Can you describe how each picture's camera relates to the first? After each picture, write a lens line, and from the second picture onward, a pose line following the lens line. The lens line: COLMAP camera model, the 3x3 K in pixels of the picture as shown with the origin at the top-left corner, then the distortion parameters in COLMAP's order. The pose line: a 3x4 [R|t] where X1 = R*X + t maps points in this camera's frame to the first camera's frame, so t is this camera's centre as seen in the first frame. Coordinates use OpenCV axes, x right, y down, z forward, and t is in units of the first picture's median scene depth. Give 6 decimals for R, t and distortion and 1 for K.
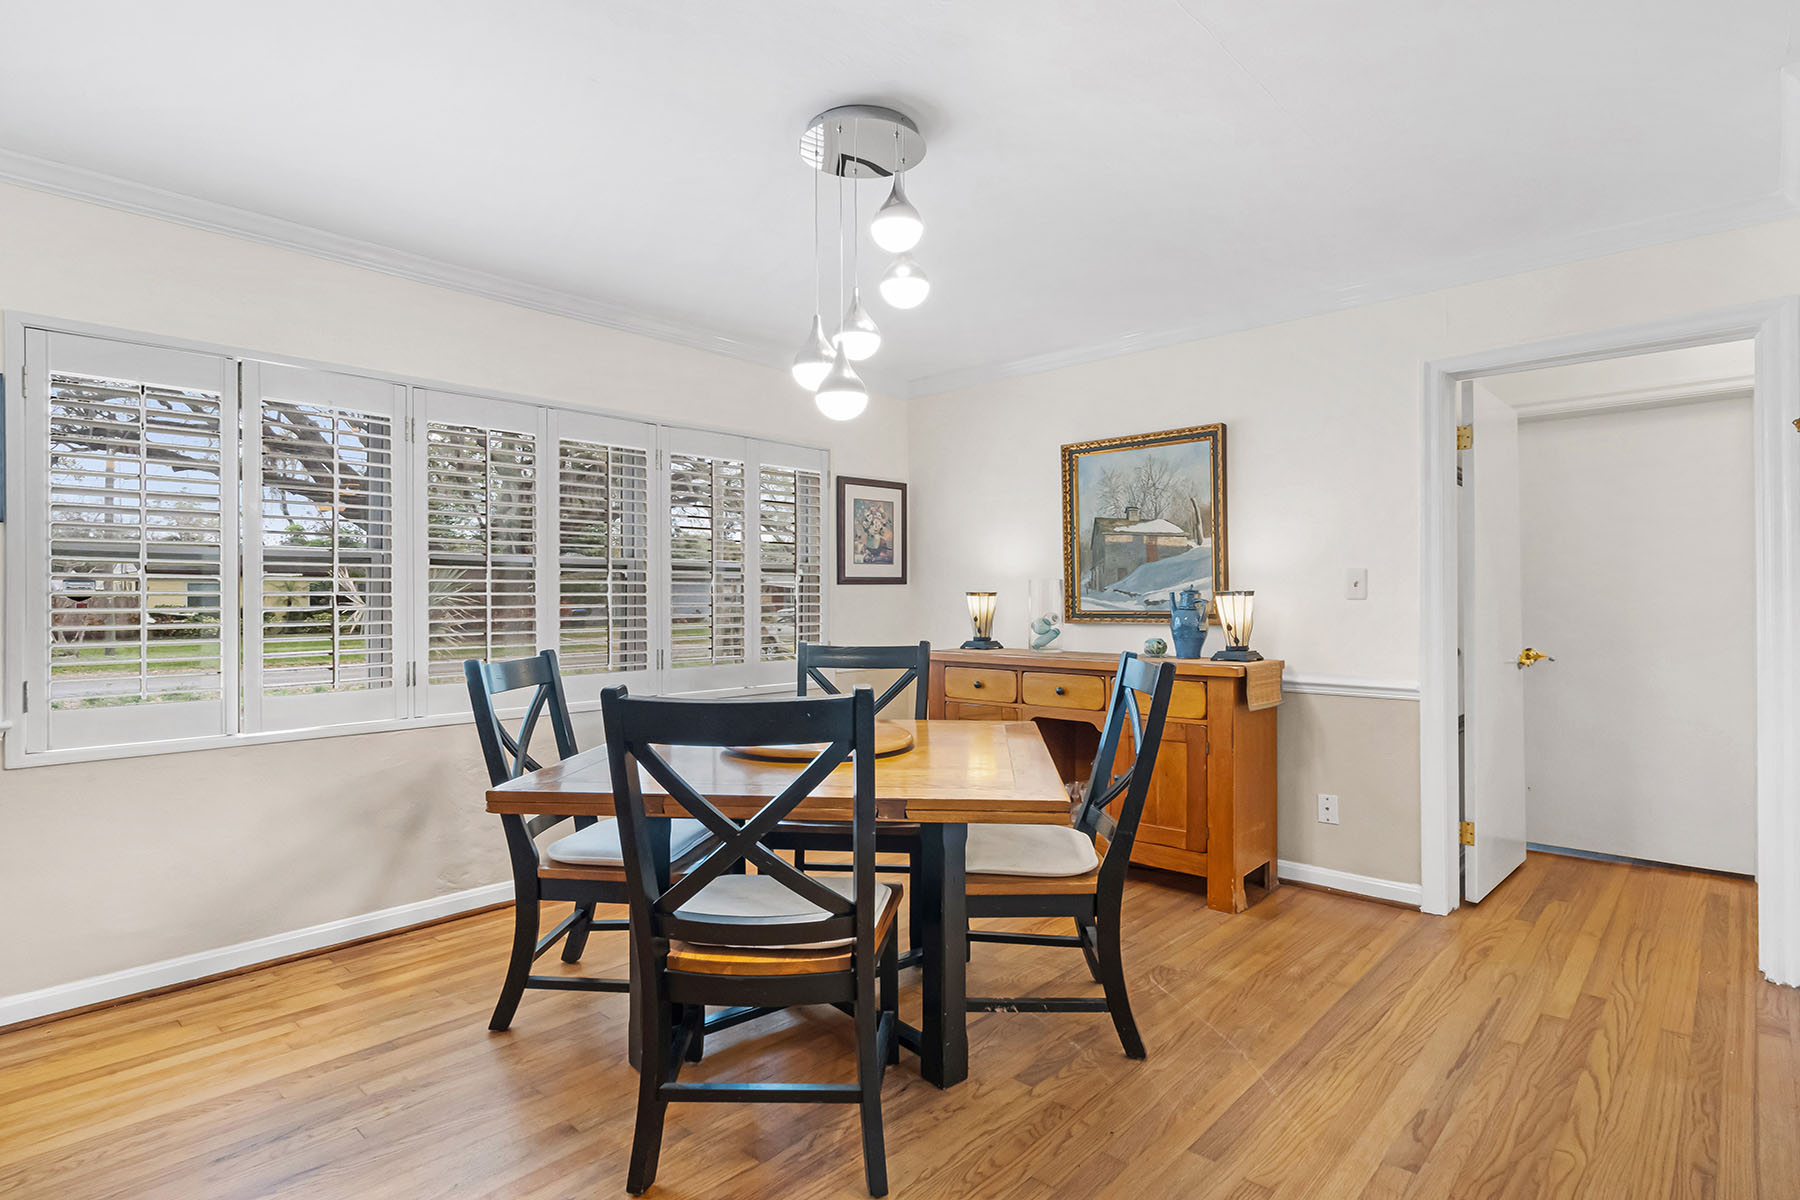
lens RADIAL K [[927.6, 0, 892.0], [0, 927.6, 599.4], [0, 0, 1]] dist [-0.009457, 0.006185]
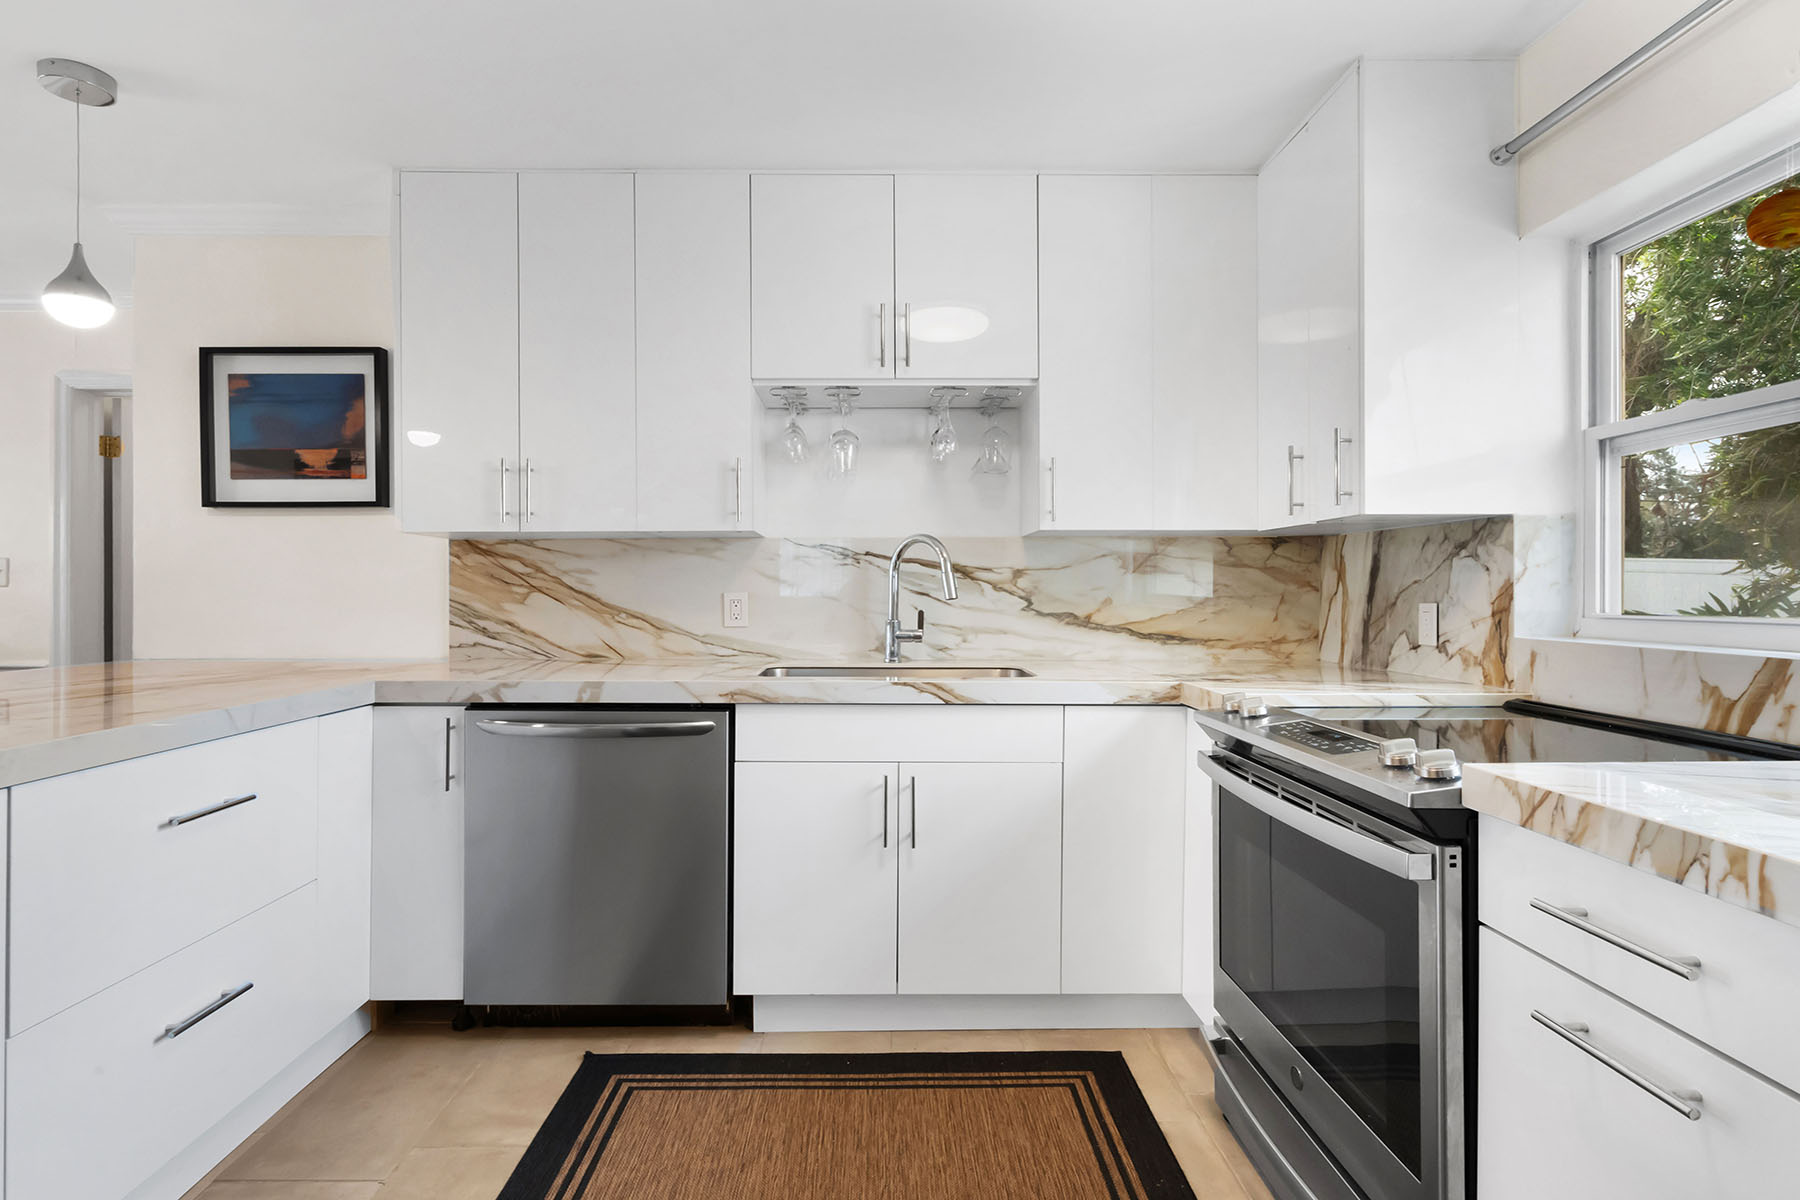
lens RADIAL K [[927.6, 0, 893.0], [0, 927.6, 590.2], [0, 0, 1]] dist [-0.009457, 0.006185]
pose [[0.717586, 0.002275, 0.696466, 0.415230], [-0.000259, 0.999995, -0.003000, 0.005779], [-0.696470, 0.001973, 0.717583, -0.408641]]
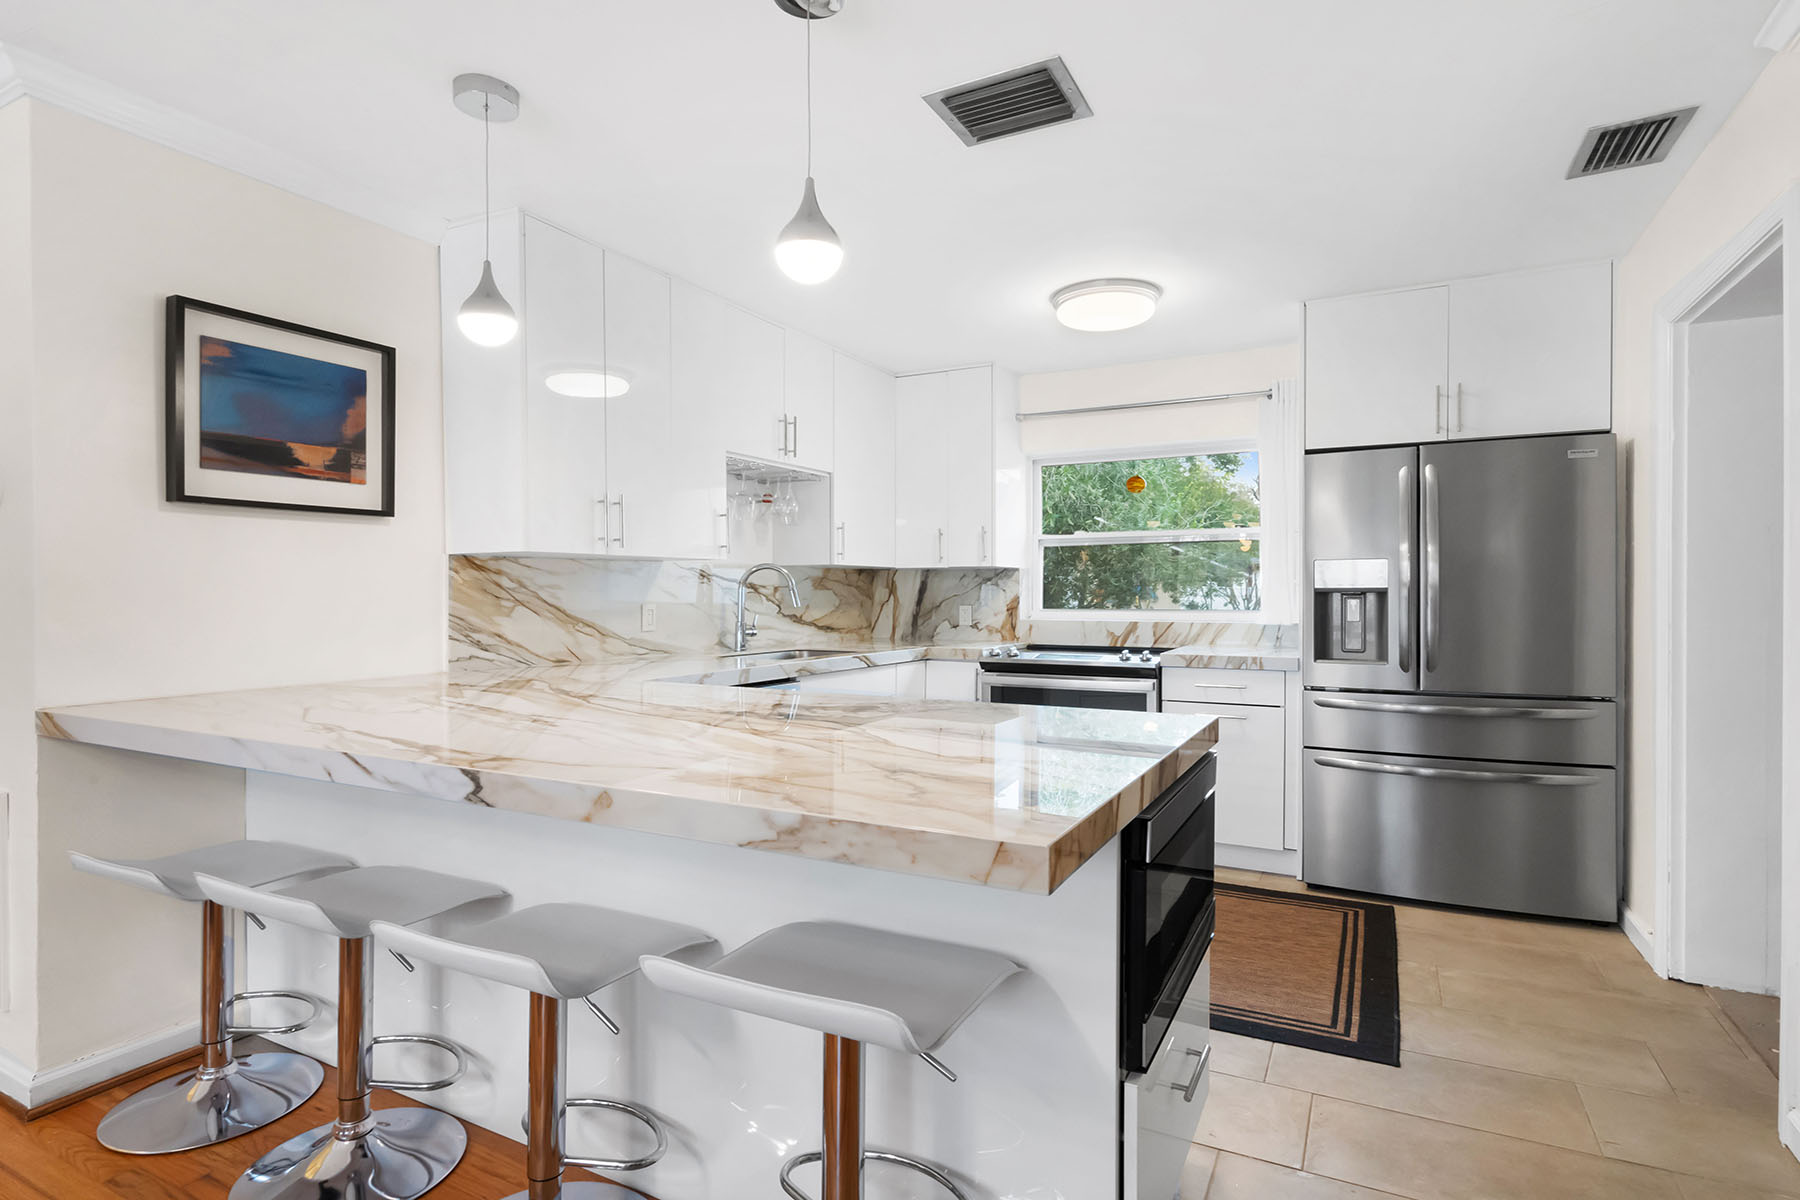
lens RADIAL K [[927.6, 0, 883.5], [0, 927.6, 603.5], [0, 0, 1]] dist [-0.009457, 0.006185]
pose [[-0.259171, -0.009565, 0.965784, -0.092435], [0.002443, 0.999941, 0.010559, -0.003583], [-0.965828, 0.005096, -0.259133, 0.181867]]
